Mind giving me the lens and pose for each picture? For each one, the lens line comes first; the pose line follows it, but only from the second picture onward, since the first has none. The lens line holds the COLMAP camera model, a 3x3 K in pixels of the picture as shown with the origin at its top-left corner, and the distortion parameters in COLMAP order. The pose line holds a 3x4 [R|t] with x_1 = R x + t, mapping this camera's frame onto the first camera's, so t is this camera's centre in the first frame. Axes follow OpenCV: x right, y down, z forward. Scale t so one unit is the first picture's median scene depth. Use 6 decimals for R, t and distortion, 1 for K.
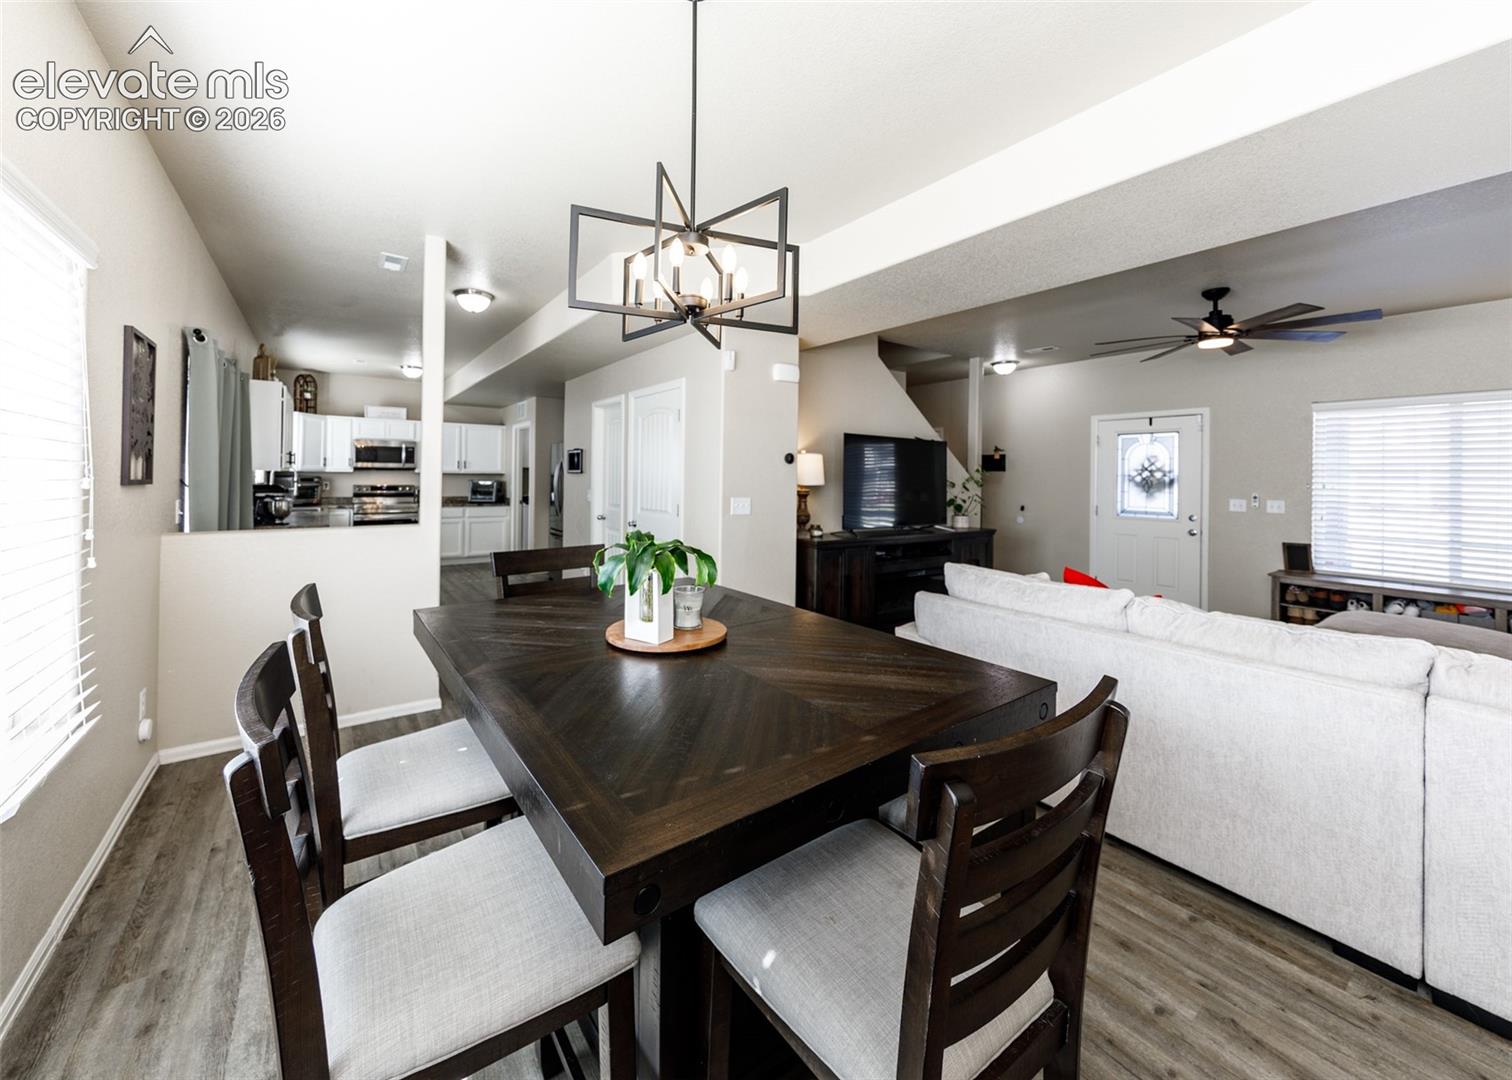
lens RADIAL K [[580.5, 0, 708.0], [0, 580.5, 473.8], [0, 0, 1]] dist [0.010666, -0.001835]
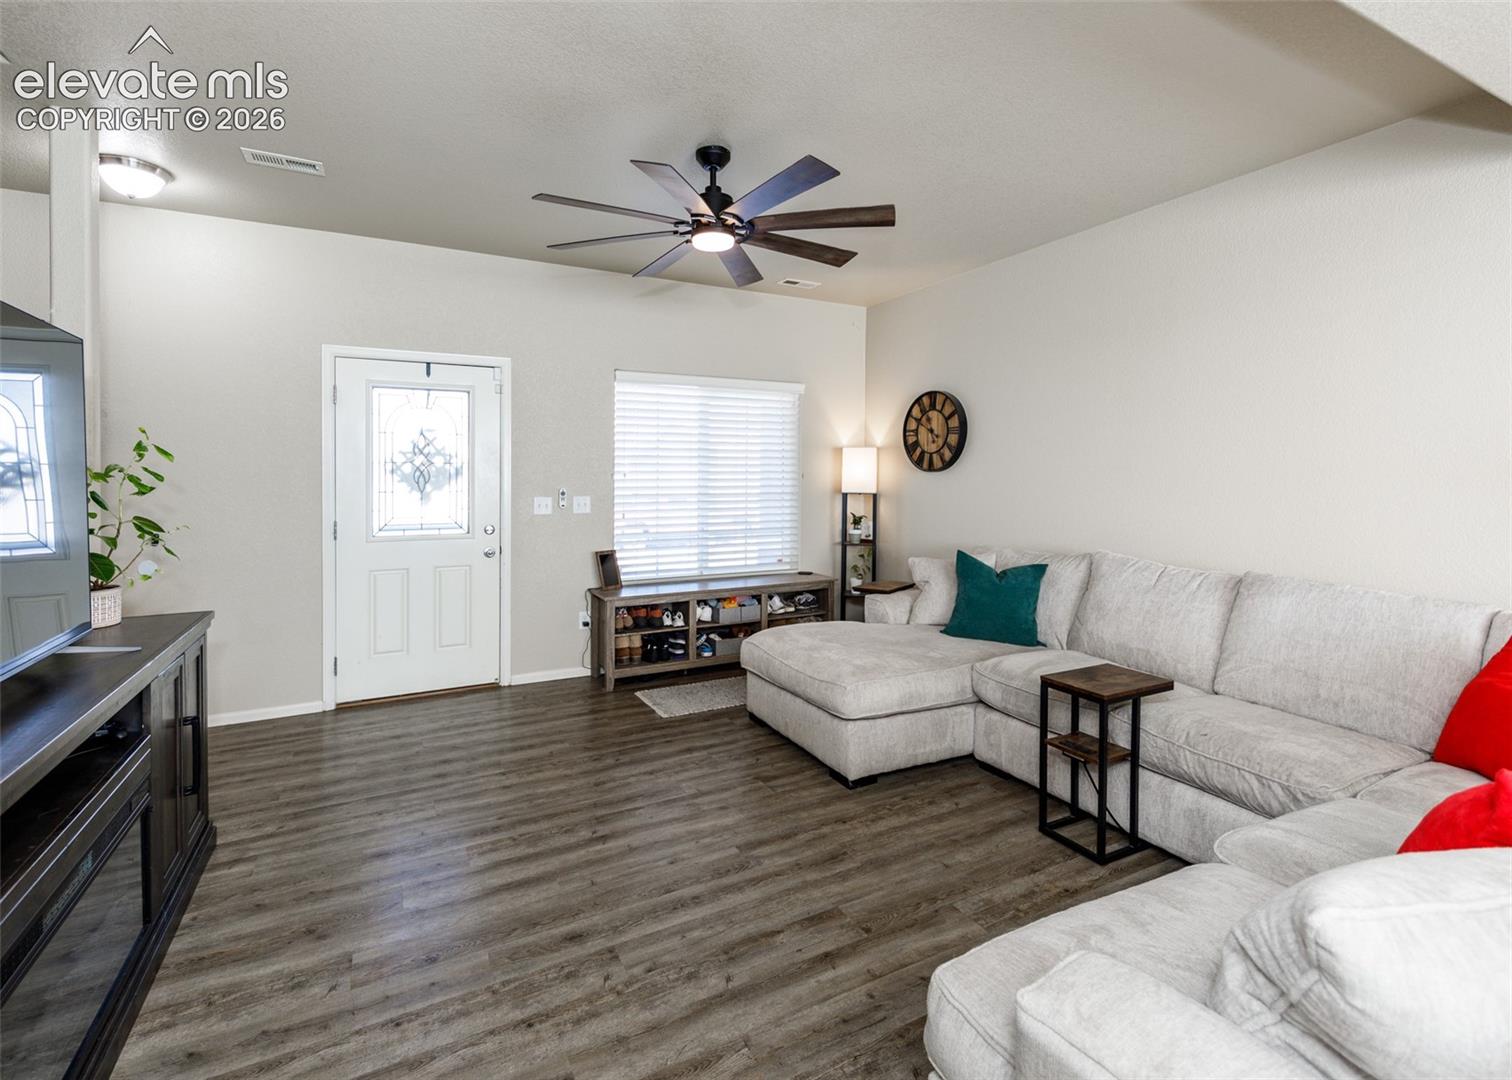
lens RADIAL K [[682.8, 0, 729.3], [0, 682.8, 492.7], [0, 0, 1]] dist [0.002706, 0.001411]
pose [[0.126781, -0.042973, 0.990999, 0.127708], [-0.005775, 0.999012, 0.044059, 0.001351], [-0.991914, -0.011309, 0.126408, 0.673856]]
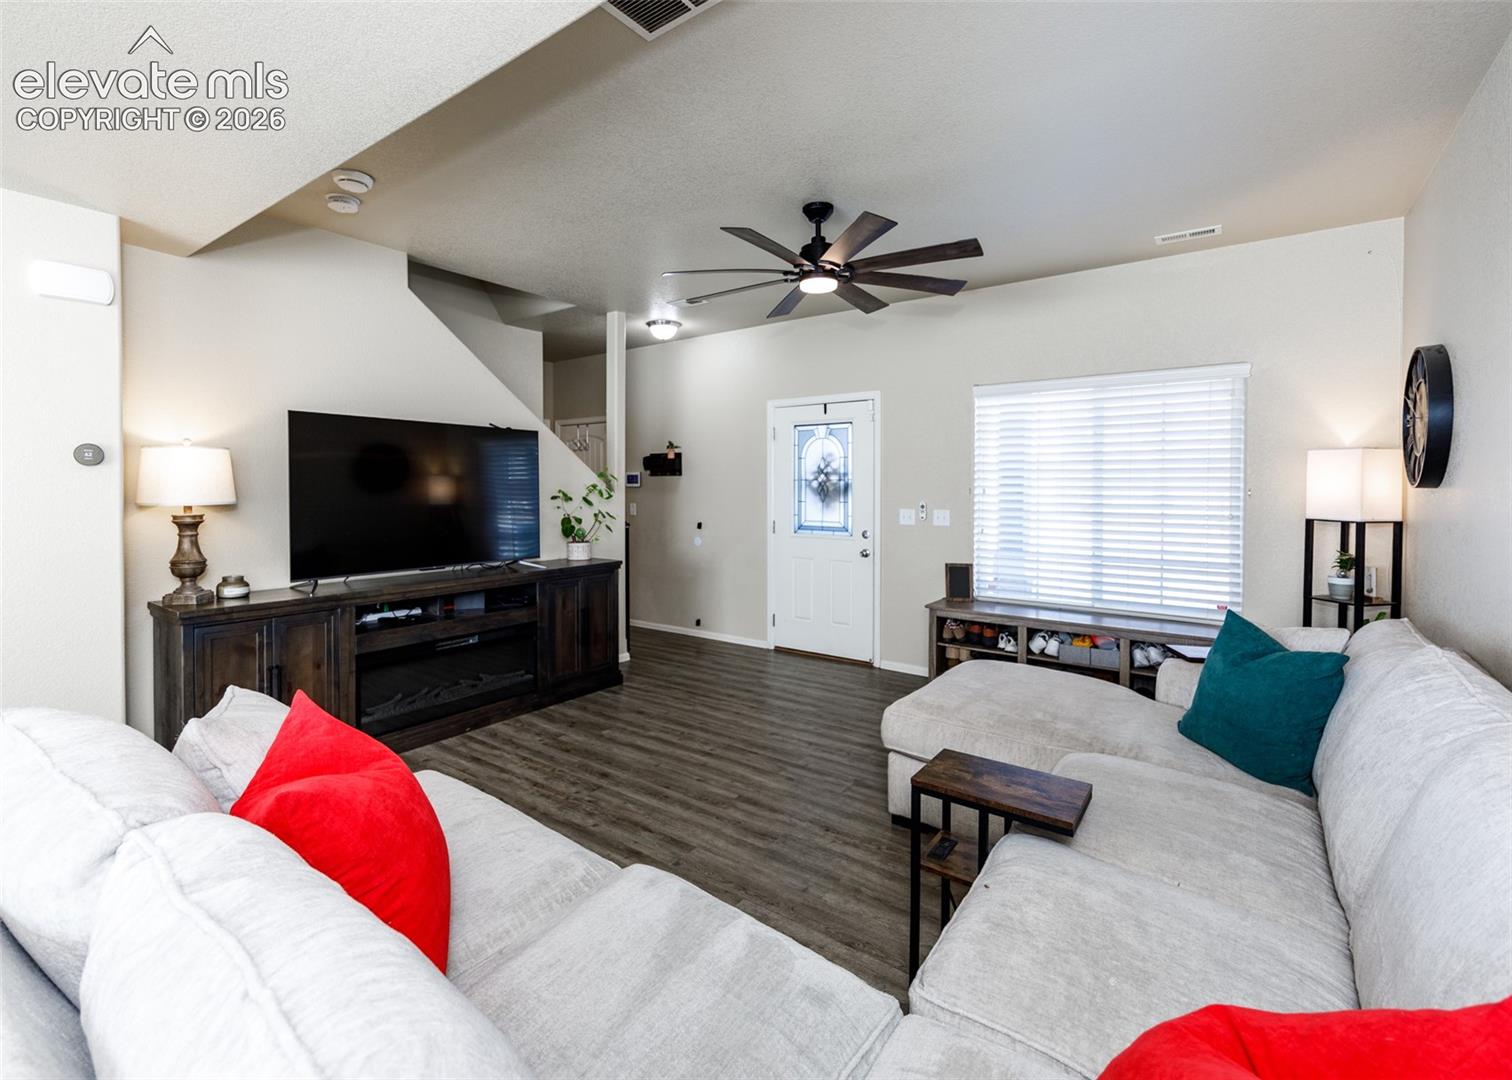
lens RADIAL K [[682.8, 0, 737.9], [0, 682.8, 501.8], [0, 0, 1]] dist [0.002706, 0.001411]
pose [[0.945054, -0.021388, 0.326214, 0.390774], [0.010130, 0.999294, 0.036173, -0.001708], [-0.326758, -0.030881, 0.944603, 0.208951]]
